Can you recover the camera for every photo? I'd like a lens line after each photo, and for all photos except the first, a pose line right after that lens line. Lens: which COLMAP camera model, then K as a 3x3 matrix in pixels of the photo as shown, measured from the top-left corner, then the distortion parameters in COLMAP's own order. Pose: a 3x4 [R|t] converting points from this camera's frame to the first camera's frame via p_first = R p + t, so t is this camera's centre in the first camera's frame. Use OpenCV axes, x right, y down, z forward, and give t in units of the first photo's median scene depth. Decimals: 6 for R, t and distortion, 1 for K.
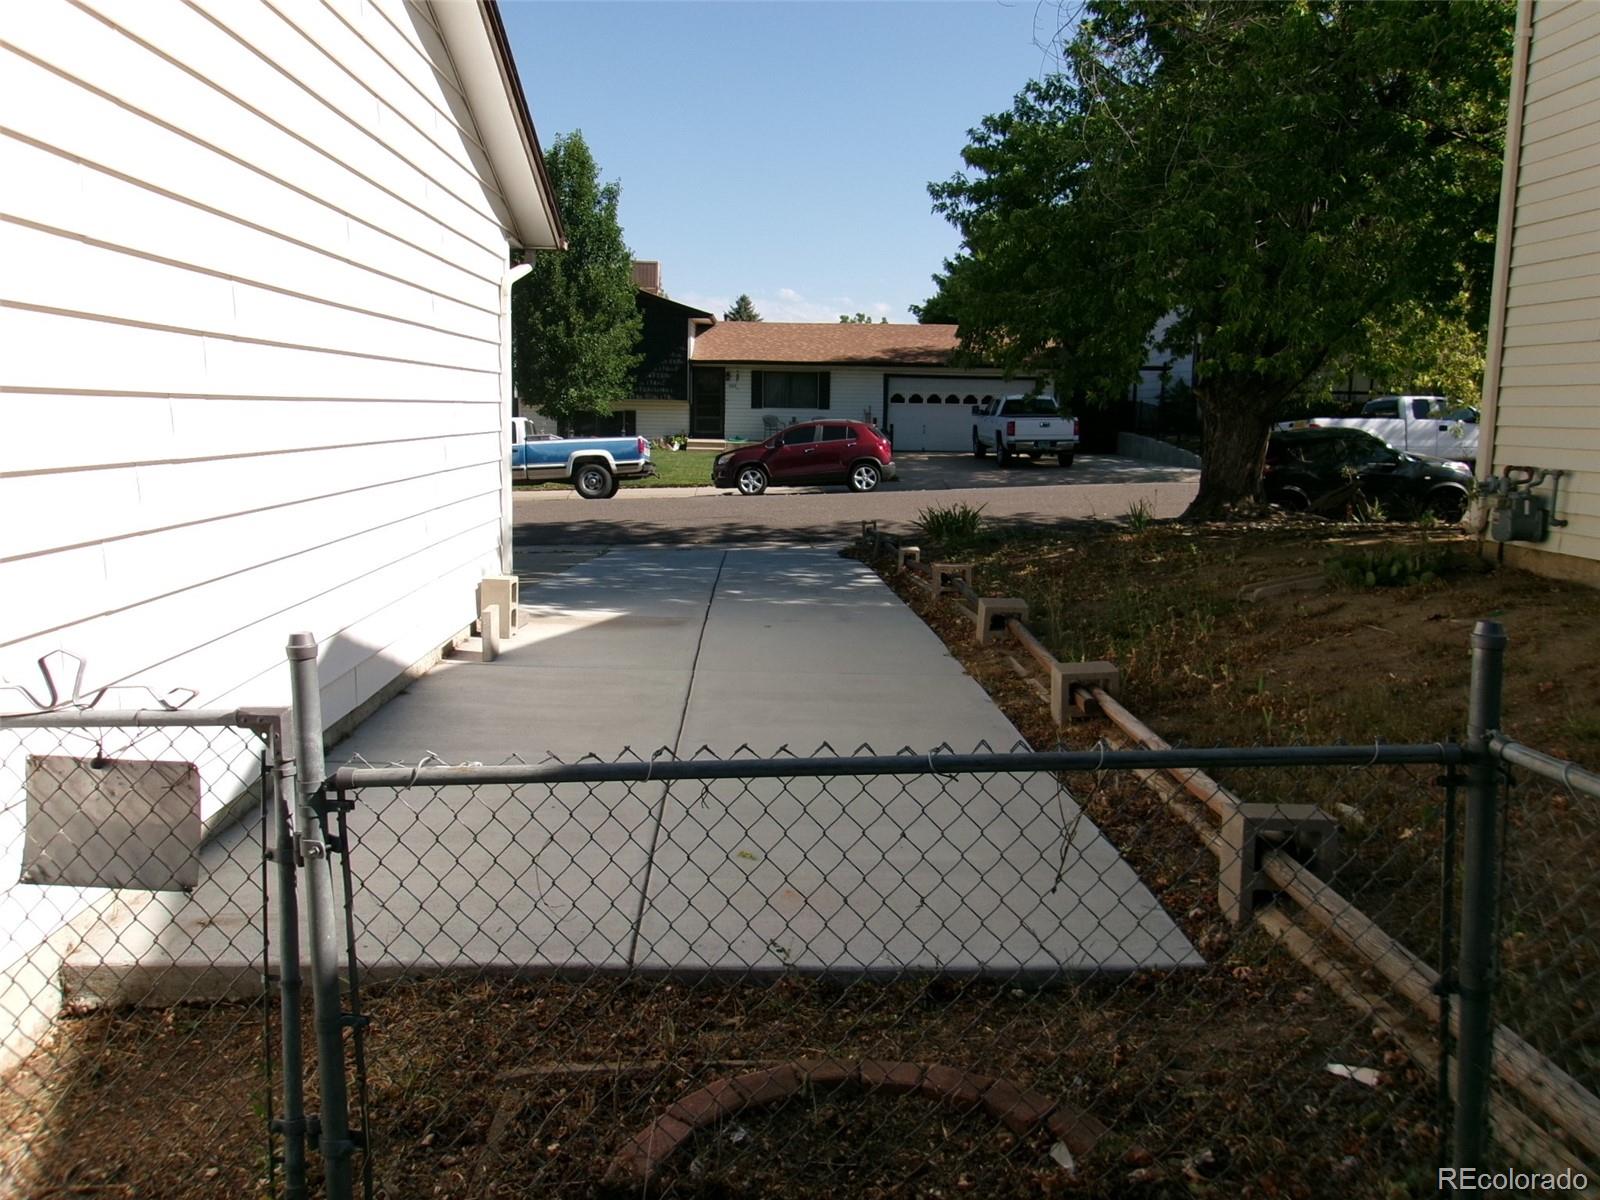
lens RADIAL K [[1256.9, 0, 799.2], [0, 1256.9, 588.0], [0, 0, 1]] dist [-0.026149, 0.042422]
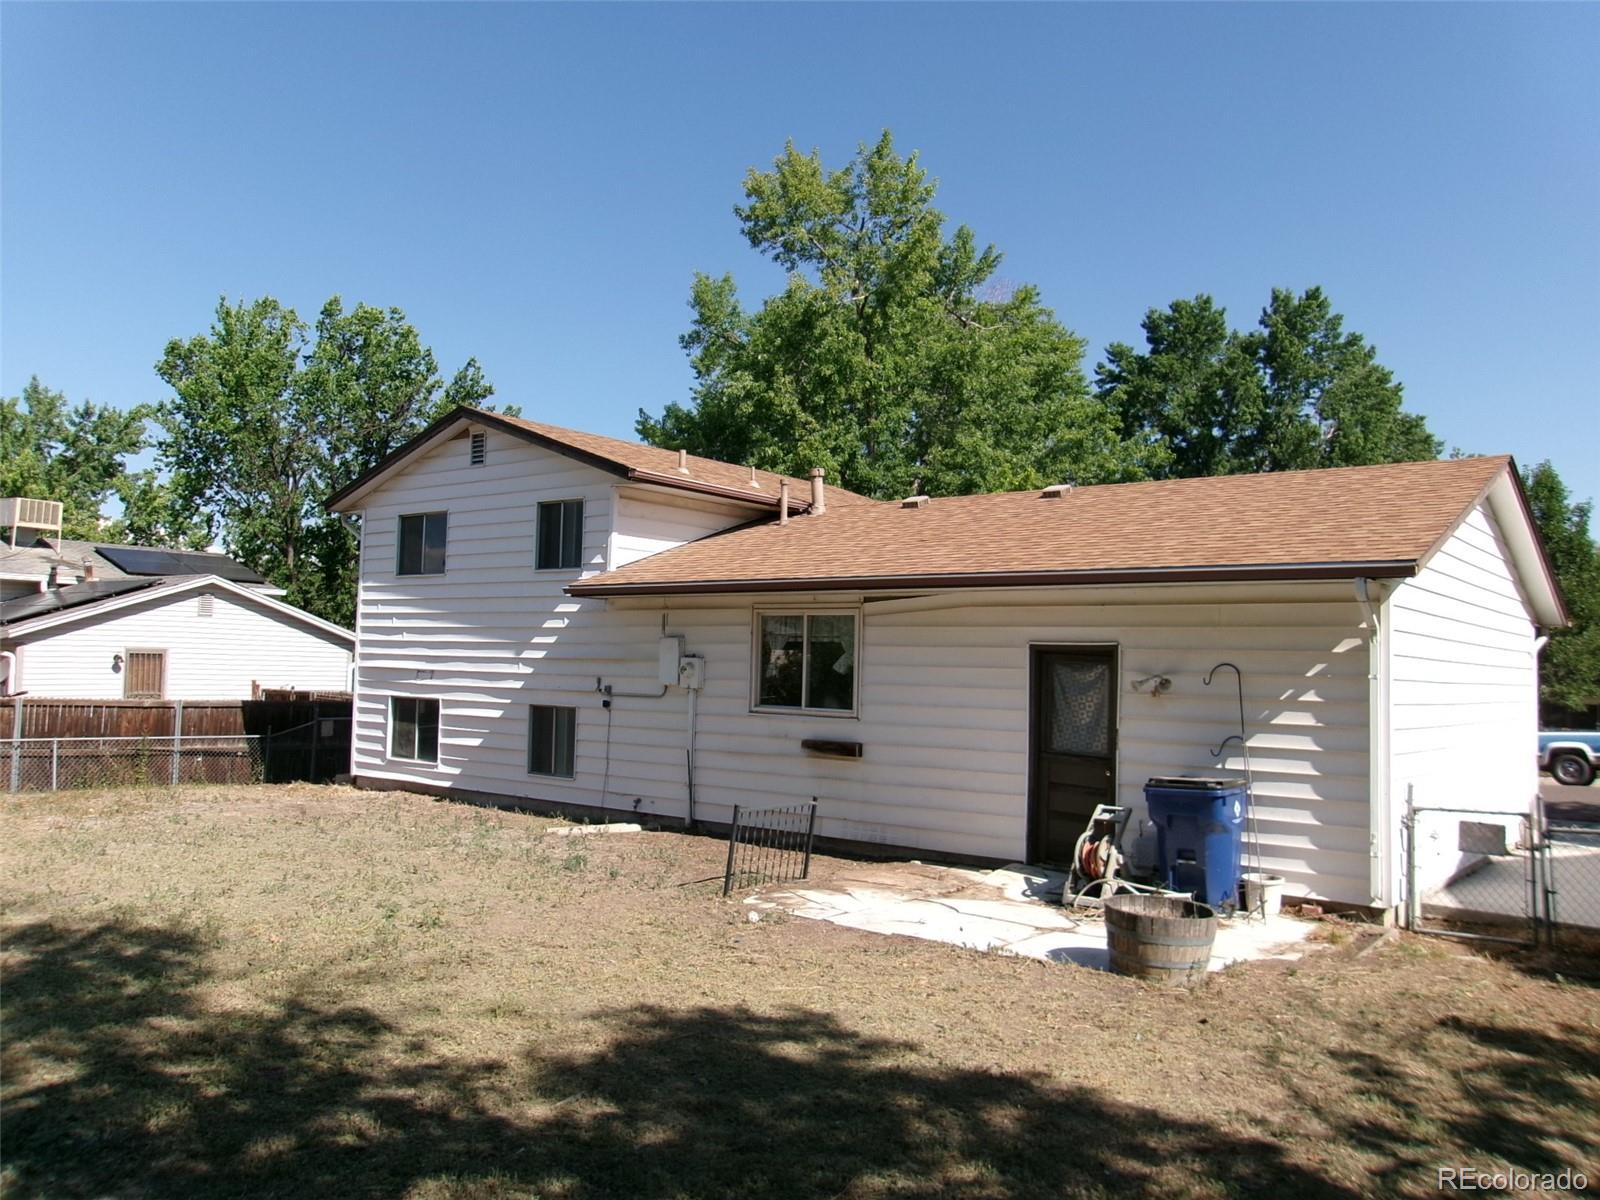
lens RADIAL K [[1256.9, 0, 799.2], [0, 1256.9, 588.0], [0, 0, 1]] dist [-0.026149, 0.042422]
pose [[0.765533, -0.043380, -0.641933, 0.029010], [-0.099349, 0.977788, -0.184554, 0.026154], [0.635680, 0.205058, 0.744219, -0.259429]]
